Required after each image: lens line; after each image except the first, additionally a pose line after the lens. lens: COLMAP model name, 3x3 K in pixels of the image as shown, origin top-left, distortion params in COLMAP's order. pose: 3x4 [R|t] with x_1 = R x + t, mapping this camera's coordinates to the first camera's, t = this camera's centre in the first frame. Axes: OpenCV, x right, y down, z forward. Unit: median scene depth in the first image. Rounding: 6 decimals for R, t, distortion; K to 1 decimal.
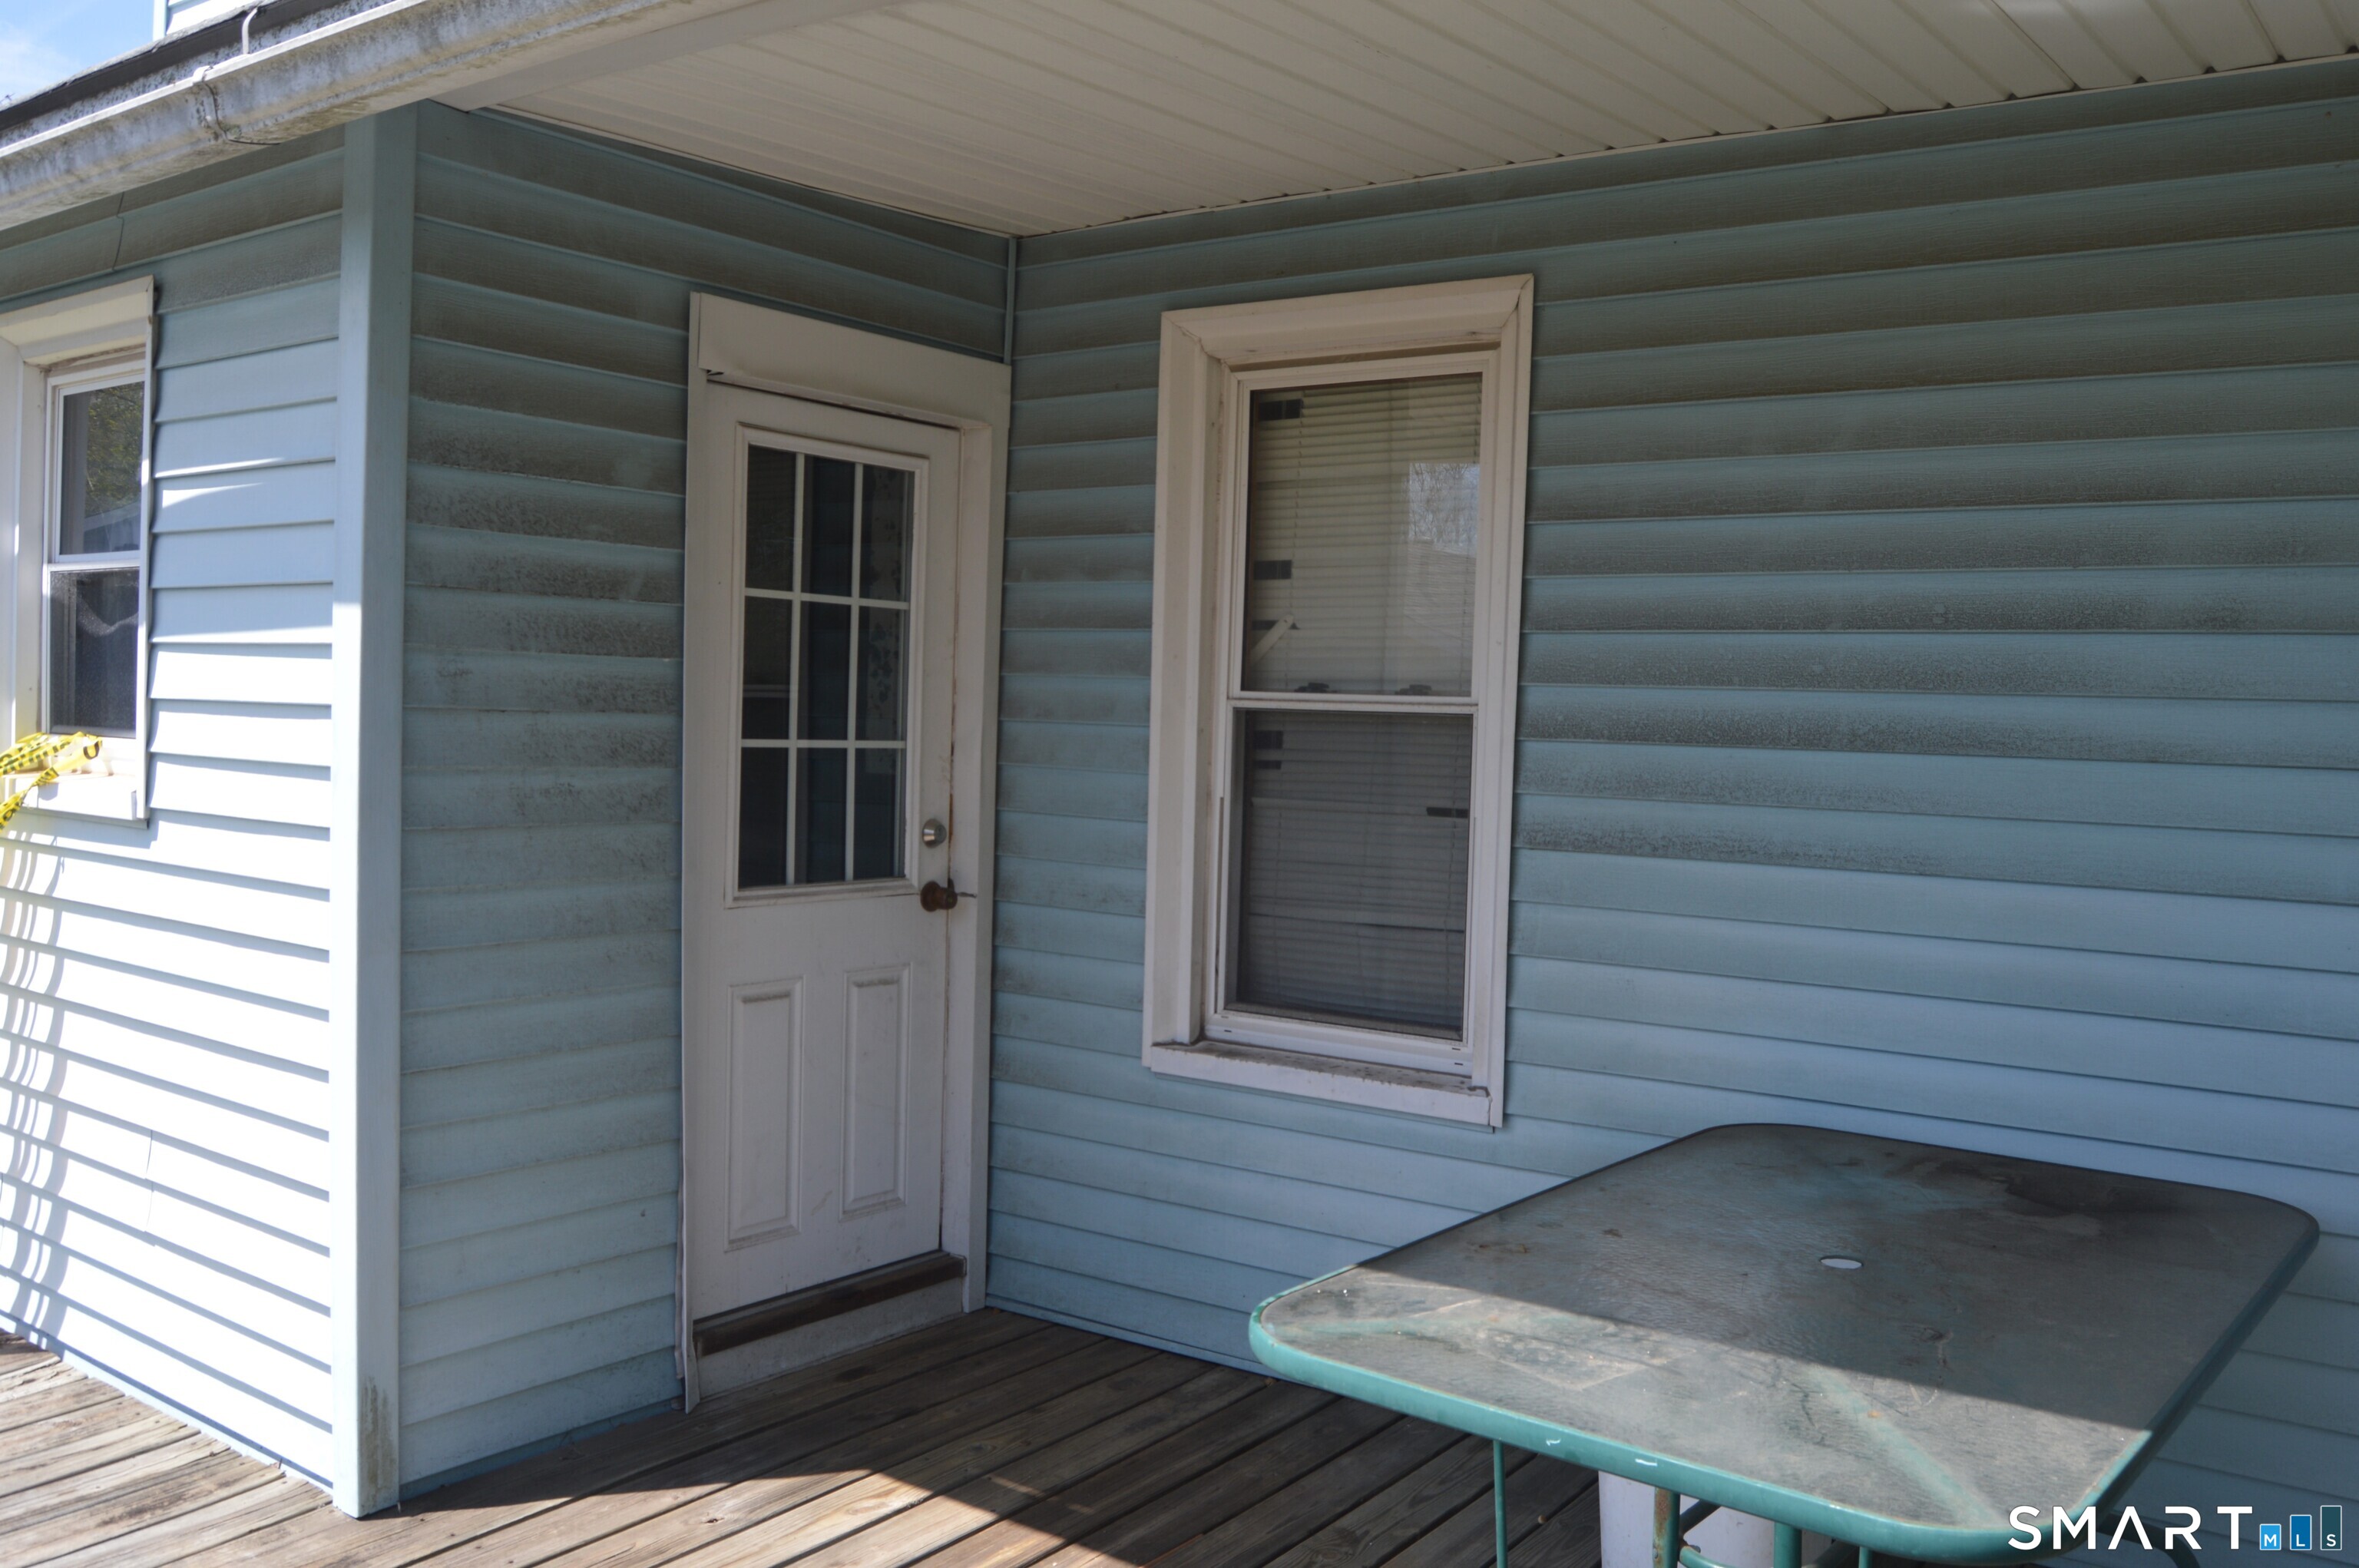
lens RADIAL K [[1971.3, 0, 1179.5], [0, 1971.3, 784.0], [0, 0, 1]] dist [-0.077071, -0.001018]
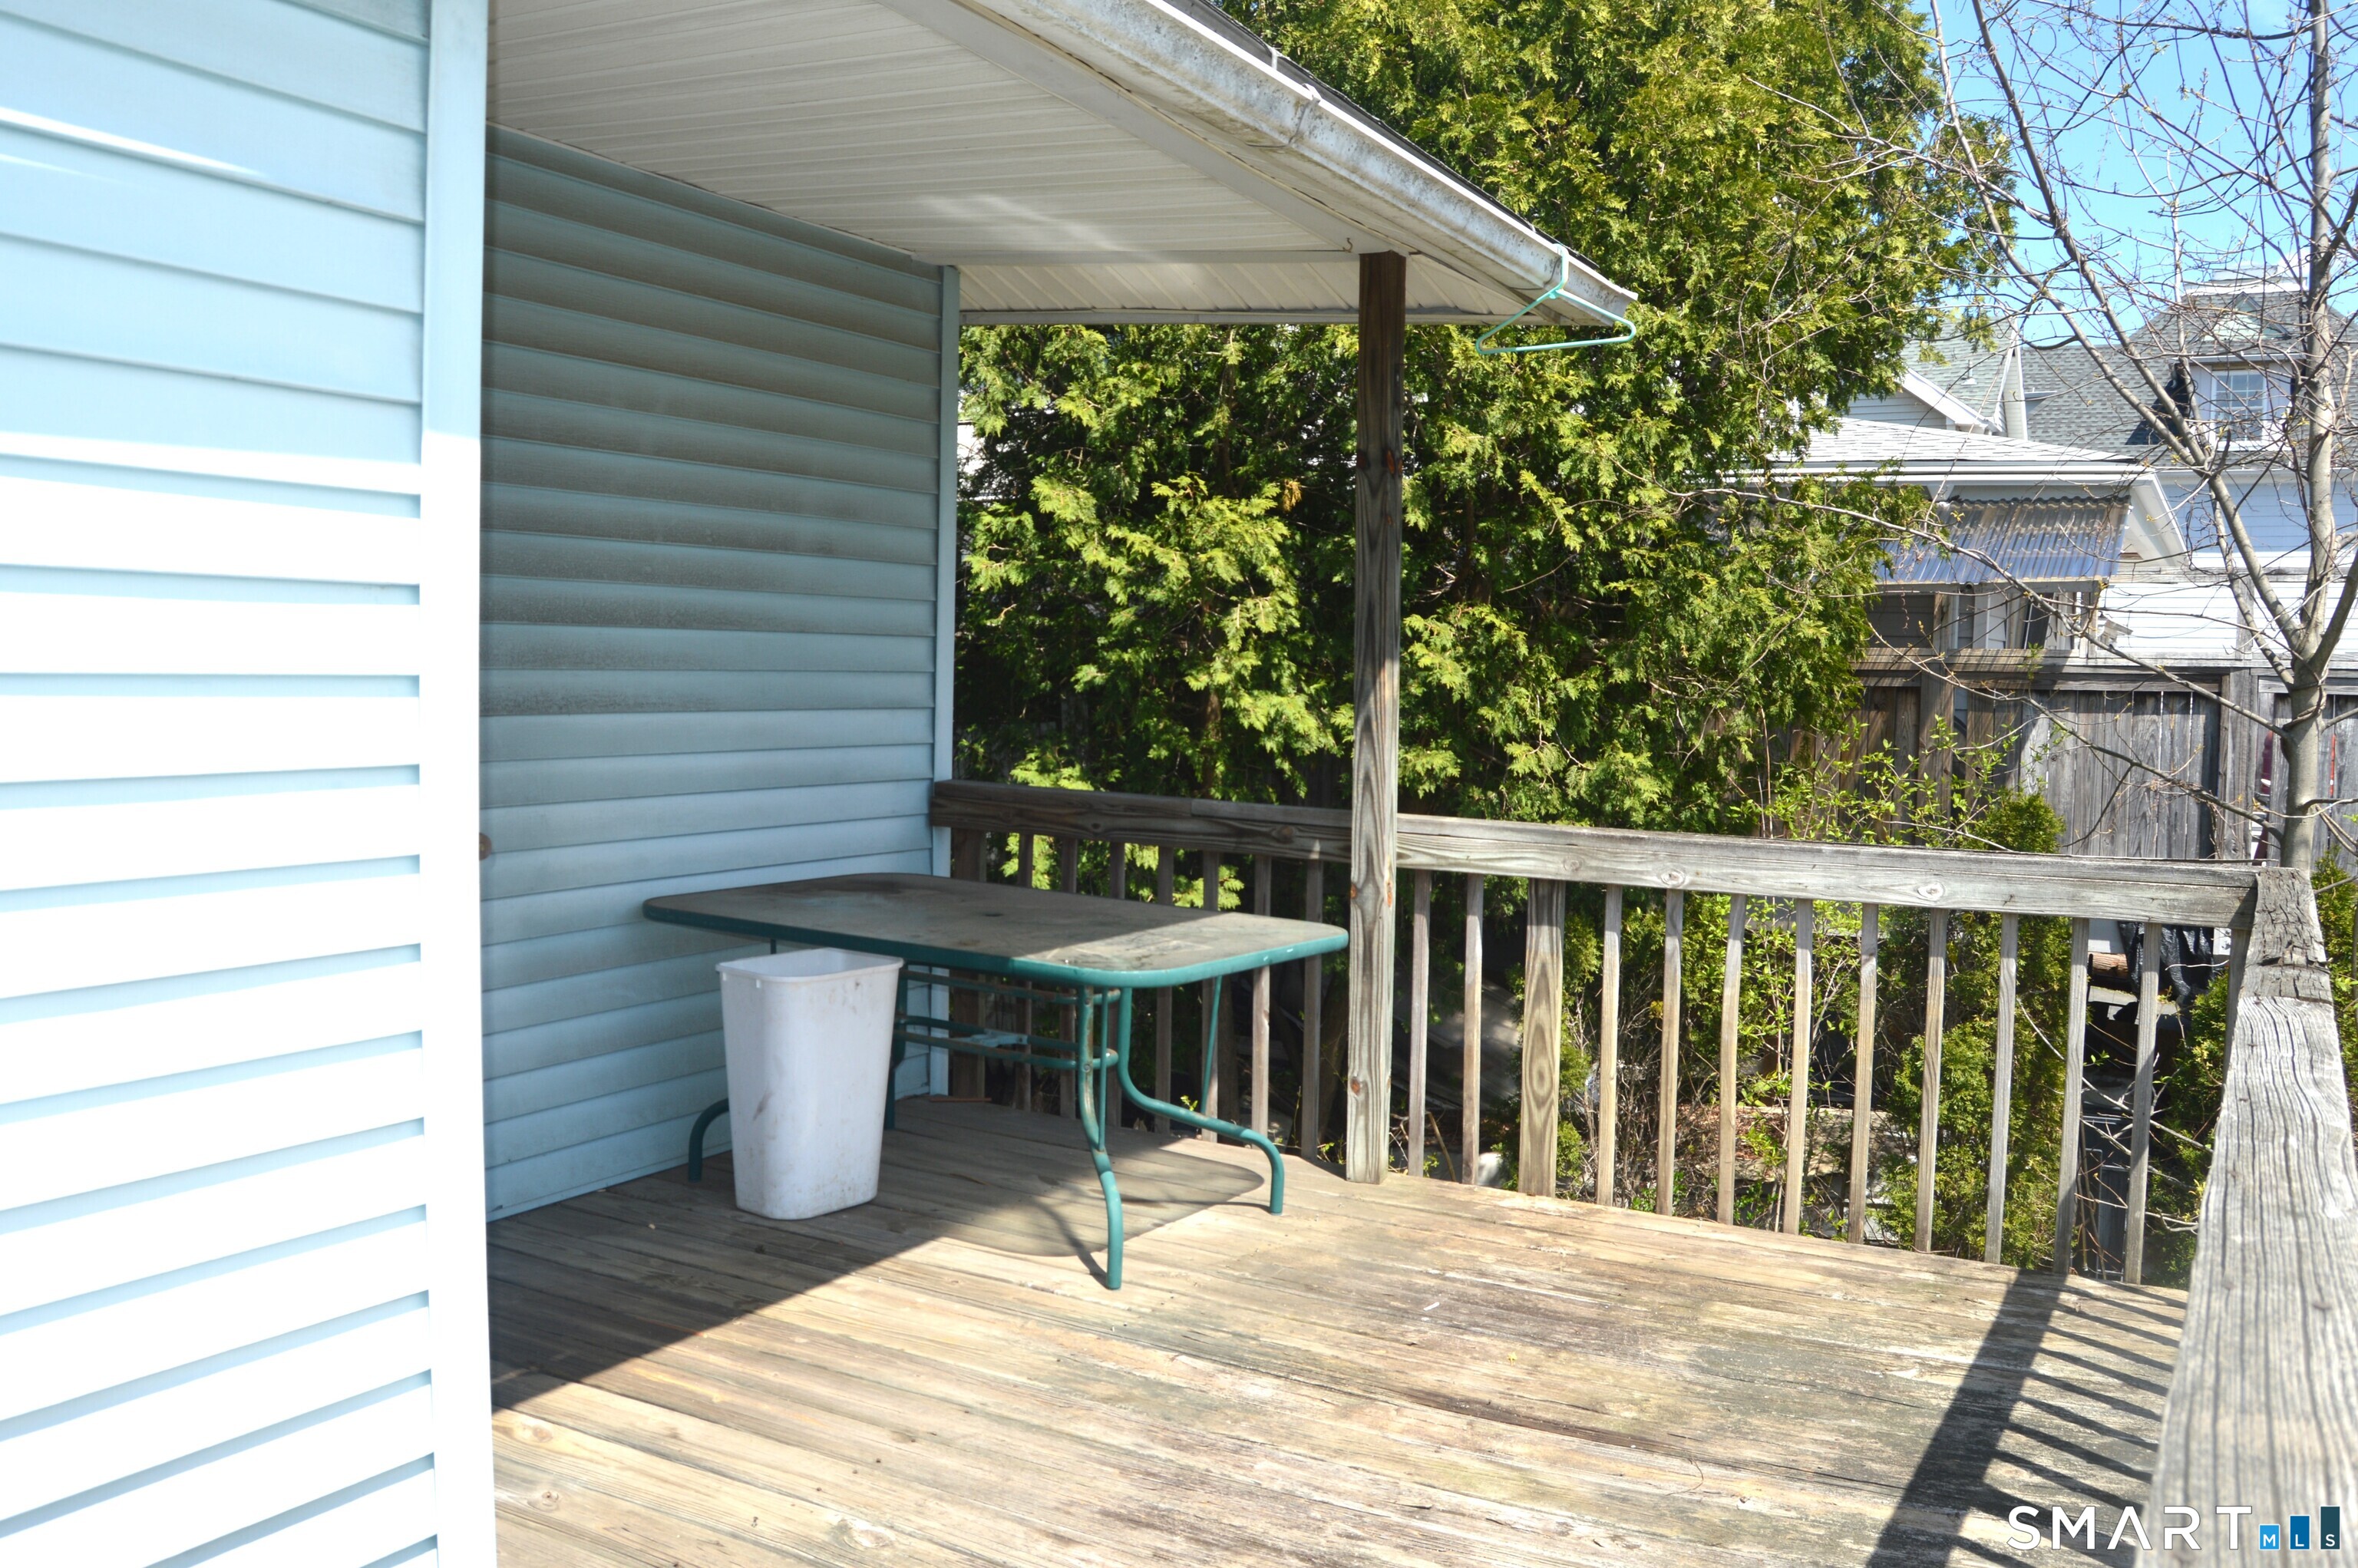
lens RADIAL K [[1970.4, 0, 1179.0], [0, 1970.4, 784.0], [0, 0, 1]] dist [-0.077071, -0.001018]
pose [[-0.105620, -0.087154, 0.990580, -1.125875], [0.022734, 0.995680, 0.090027, -0.023777], [-0.994147, 0.032028, -0.103182, 0.786056]]
